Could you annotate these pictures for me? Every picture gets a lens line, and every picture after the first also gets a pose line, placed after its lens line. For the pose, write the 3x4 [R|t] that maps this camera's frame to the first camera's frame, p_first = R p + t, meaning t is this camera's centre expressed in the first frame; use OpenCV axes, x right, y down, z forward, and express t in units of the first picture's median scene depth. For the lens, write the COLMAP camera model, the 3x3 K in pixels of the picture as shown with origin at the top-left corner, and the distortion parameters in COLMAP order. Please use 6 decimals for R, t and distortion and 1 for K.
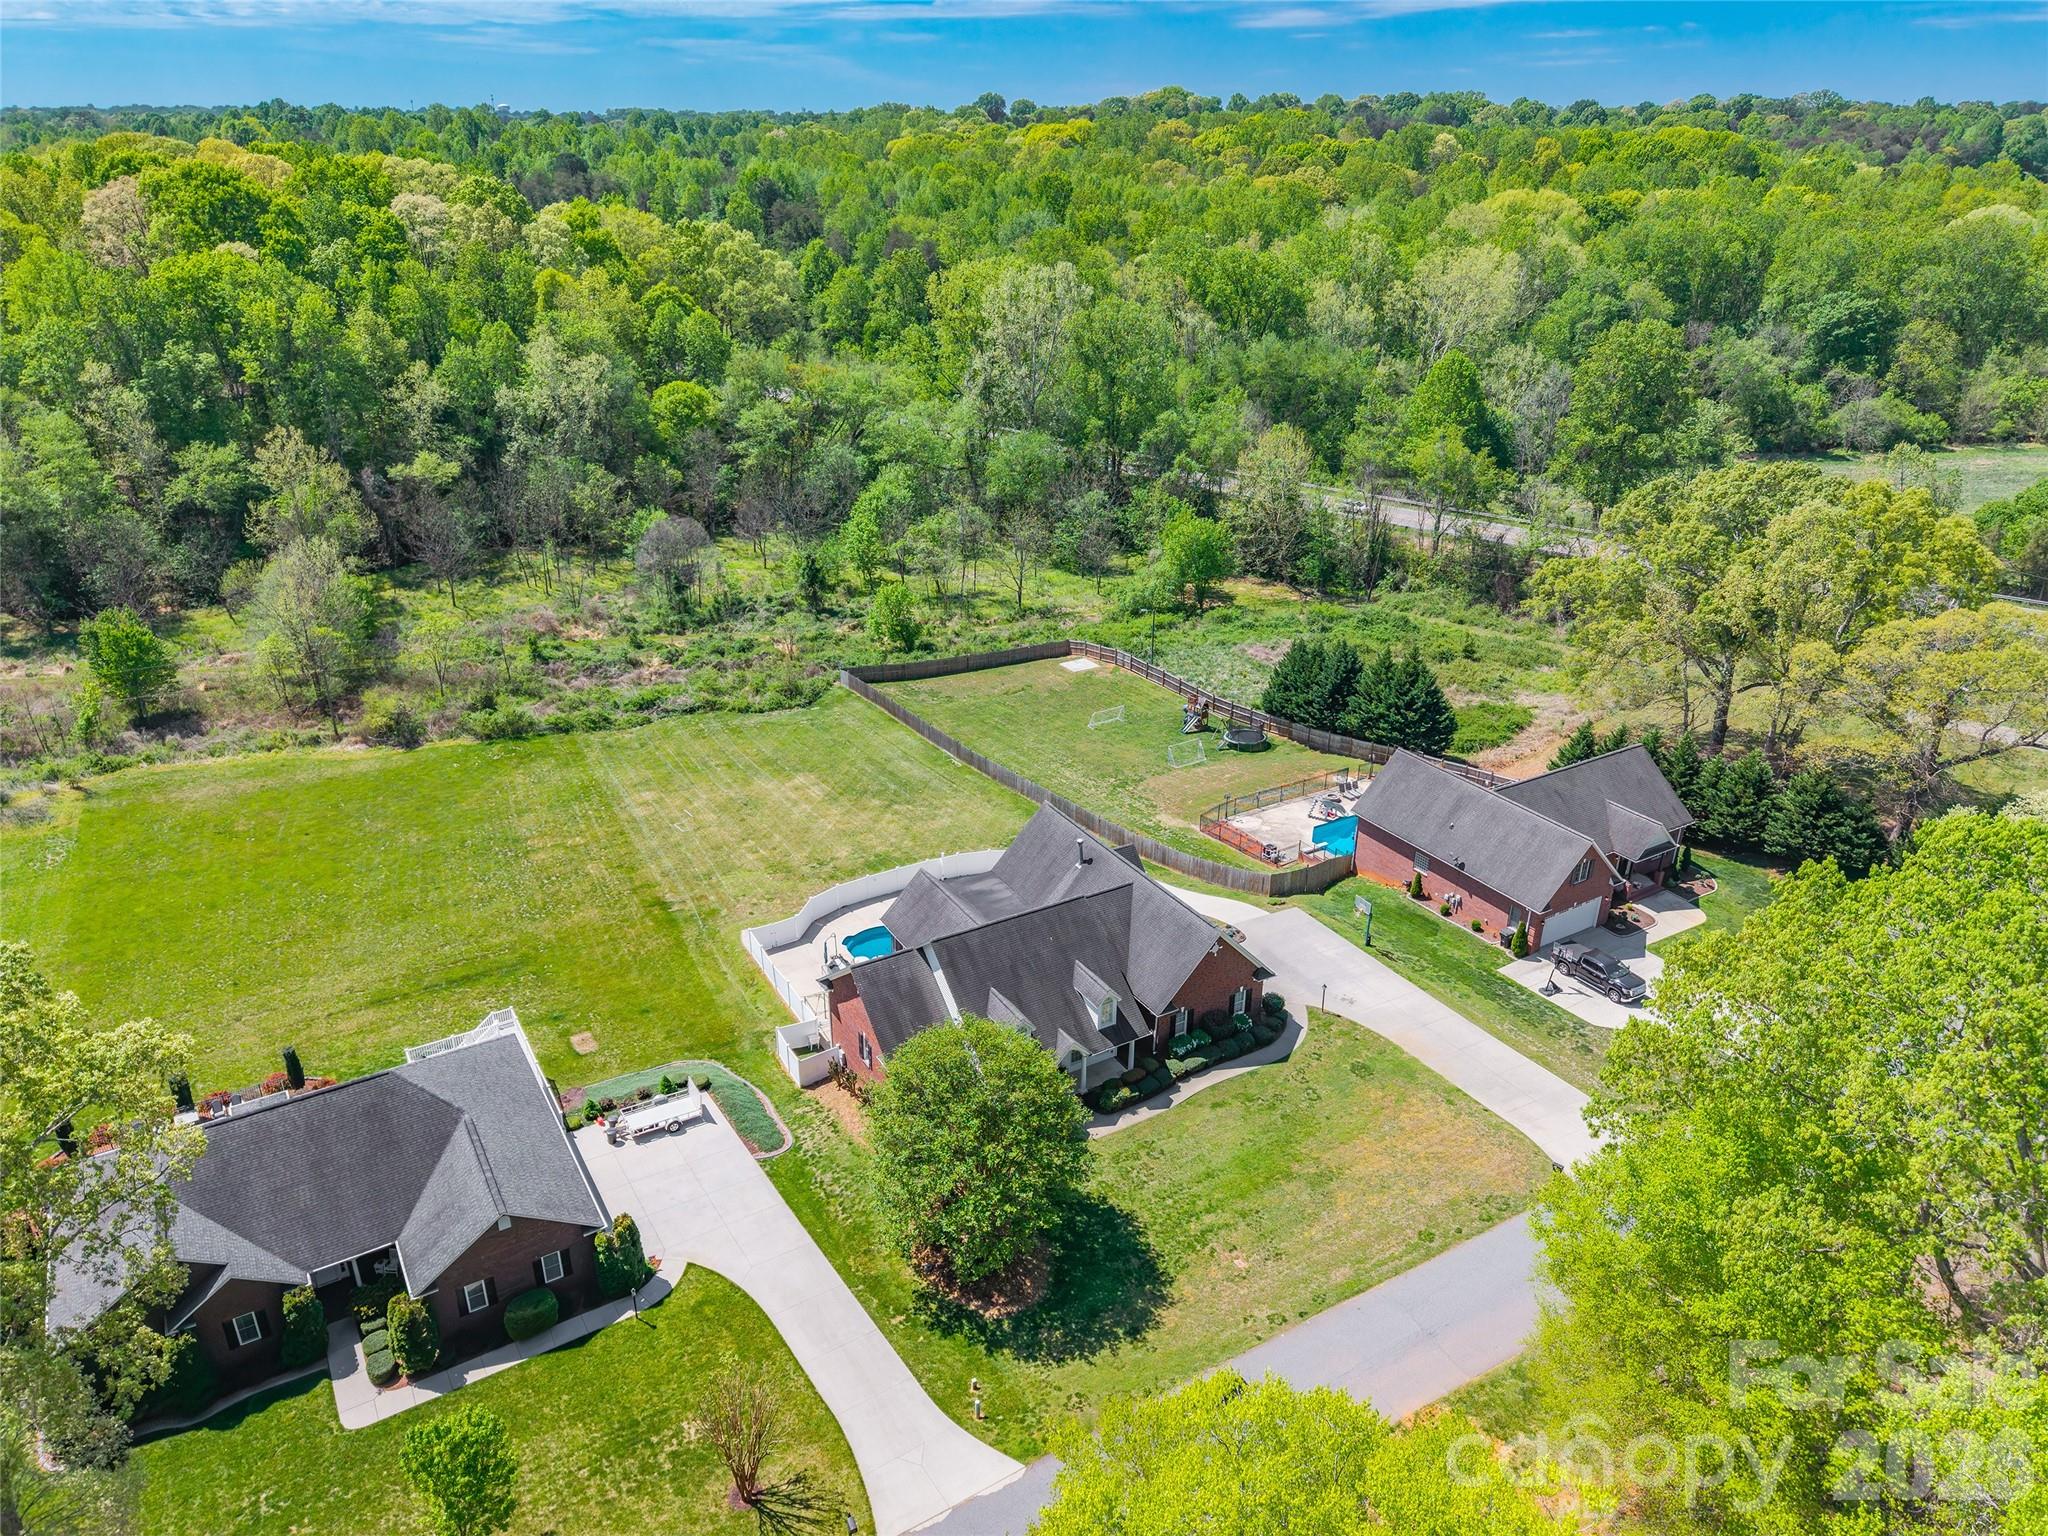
lens RADIAL K [[1414.4, 0, 1019.7], [0, 1414.4, 722.1], [0, 0, 1]] dist [0.024749, -0.003212]
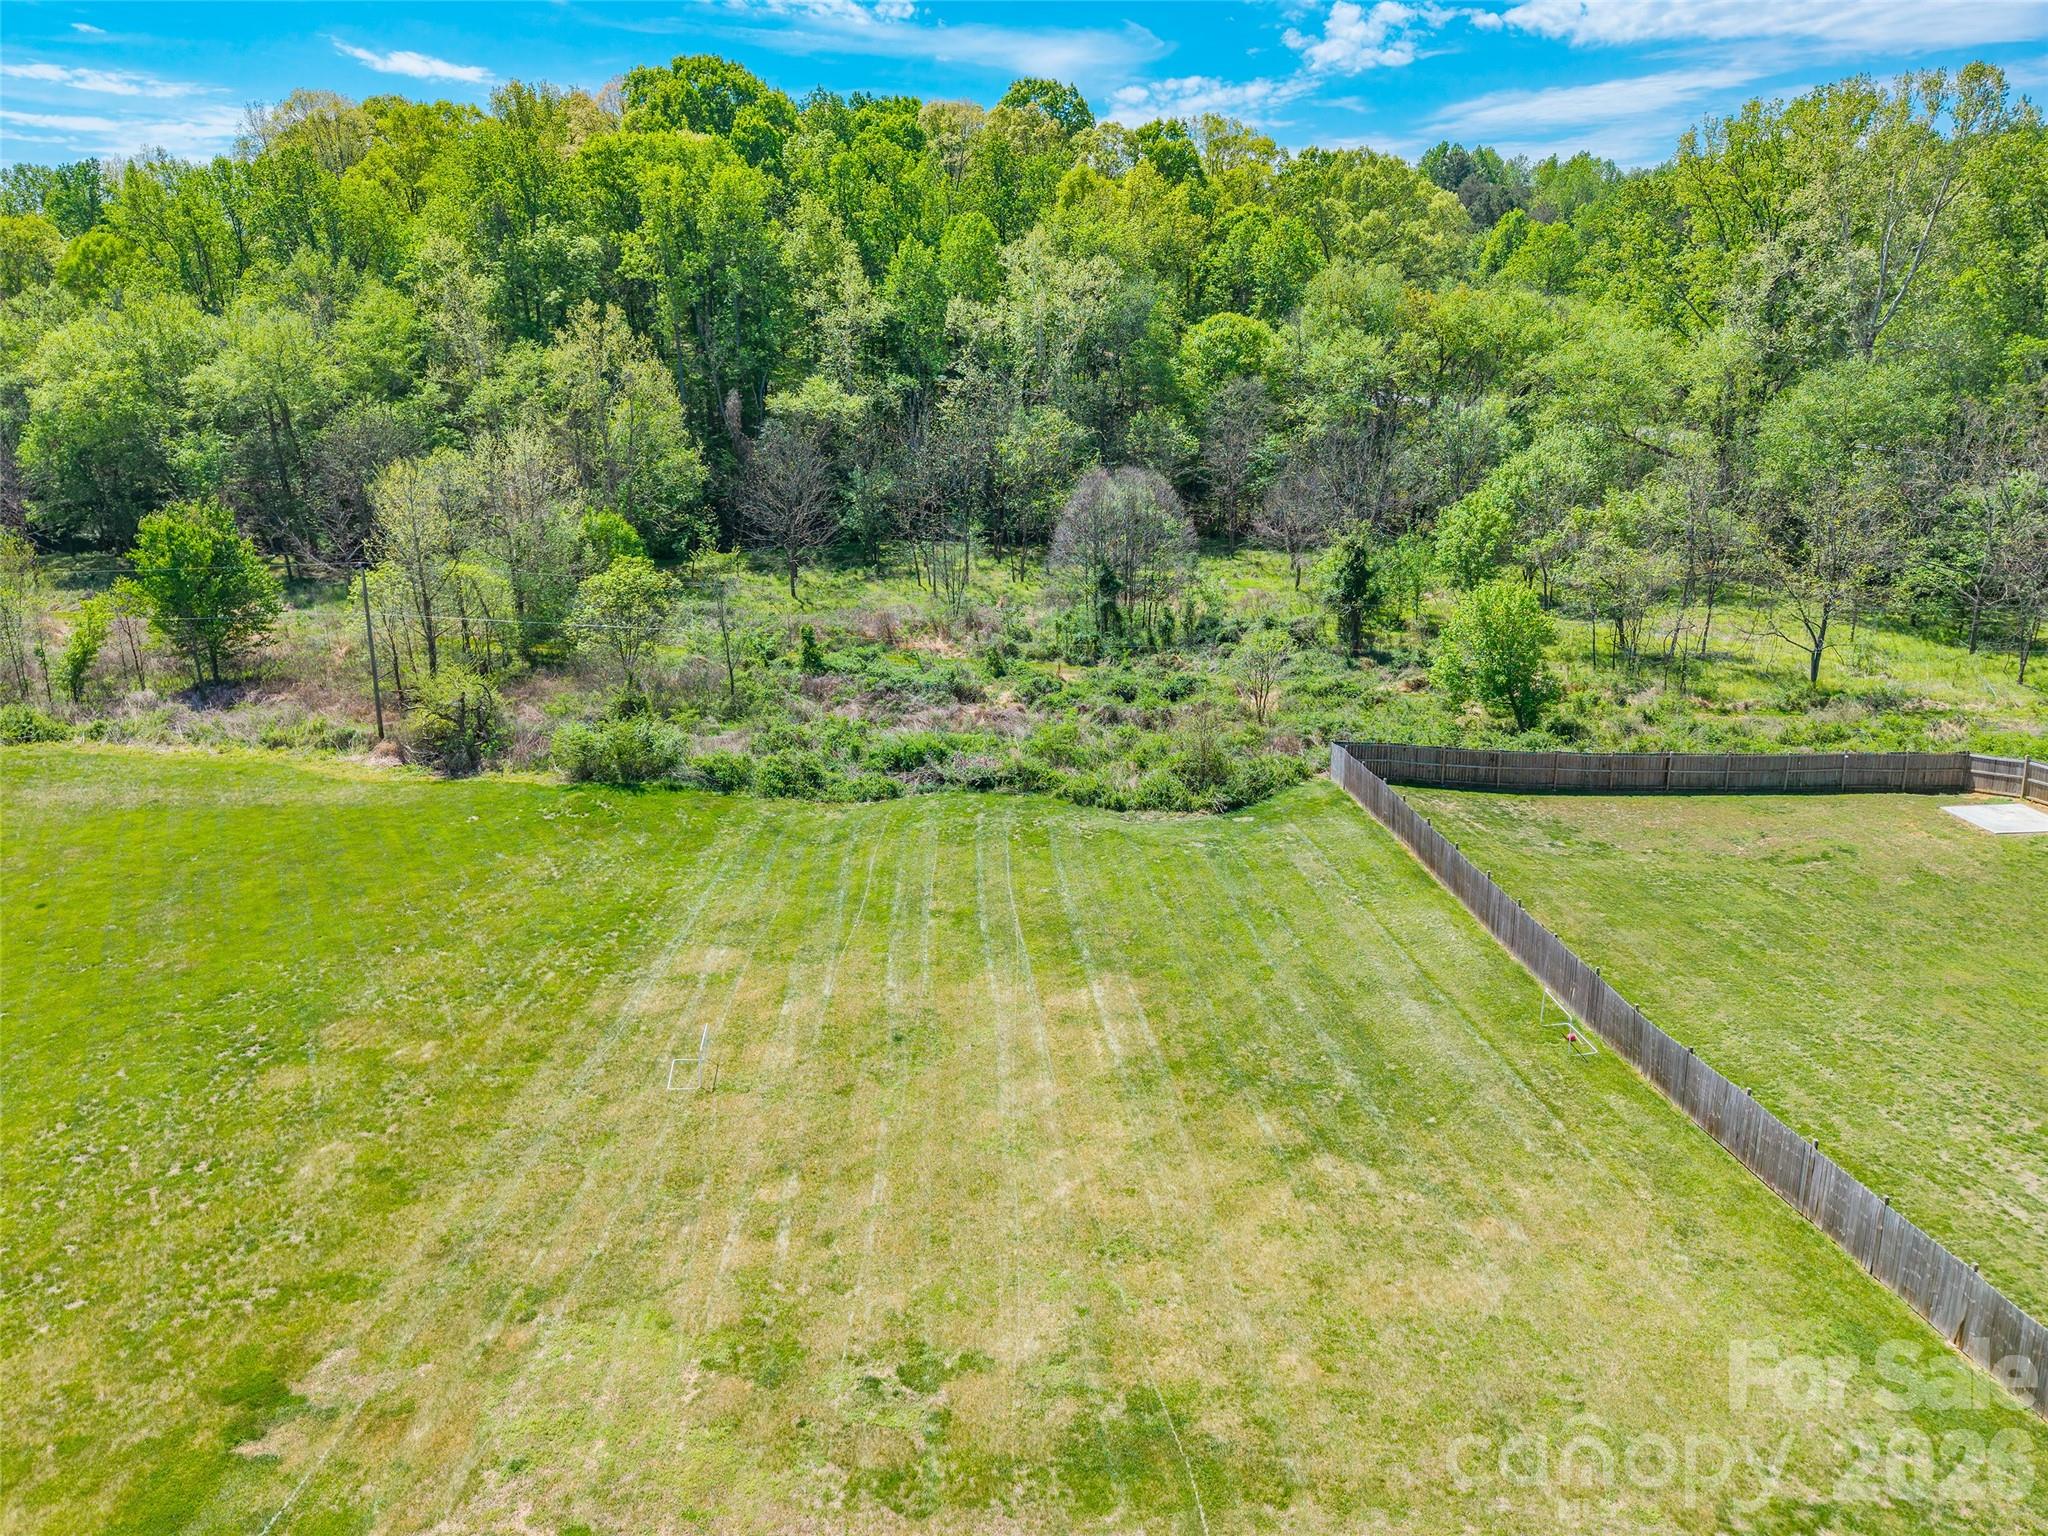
lens RADIAL K [[1414.4, 0, 1019.7], [0, 1414.4, 722.1], [0, 0, 1]] dist [0.024749, -0.003212]
pose [[0.883377, 0.113702, -0.454662, -0.016860], [-0.163302, 0.984003, -0.071205, 0.002101], [0.439292, 0.137148, 0.887814, 0.552303]]
